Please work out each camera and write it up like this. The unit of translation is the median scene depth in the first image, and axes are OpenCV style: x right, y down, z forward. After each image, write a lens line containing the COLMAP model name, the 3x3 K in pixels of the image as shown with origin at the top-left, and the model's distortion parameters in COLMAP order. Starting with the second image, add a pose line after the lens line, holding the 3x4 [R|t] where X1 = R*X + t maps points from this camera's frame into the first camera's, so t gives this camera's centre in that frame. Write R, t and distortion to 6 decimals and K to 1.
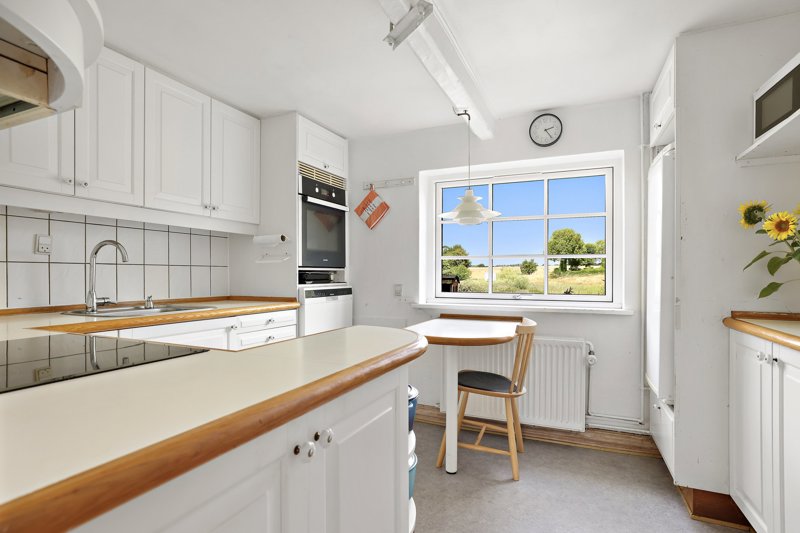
lens RADIAL K [[416.2, 0, 399.7], [0, 416.2, 271.0], [0, 0, 1]] dist [-0.001894, -0.000353]
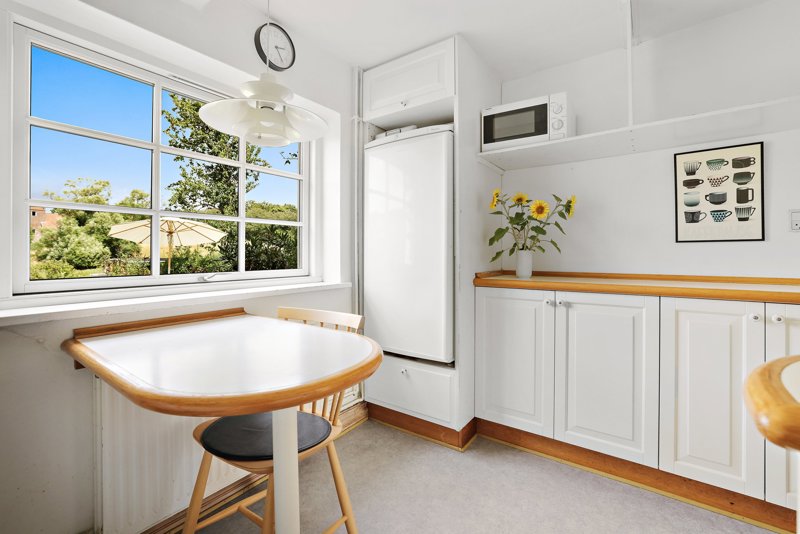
lens RADIAL K [[347.0, 0, 399.2], [0, 347.0, 258.8], [0, 0, 1]] dist [-0.002353, -0.000180]
pose [[0.209217, -0.010467, 0.977813, -0.177057], [-0.011564, 0.999846, 0.013177, 0.022333], [-0.977801, -0.014064, 0.209064, 0.602216]]
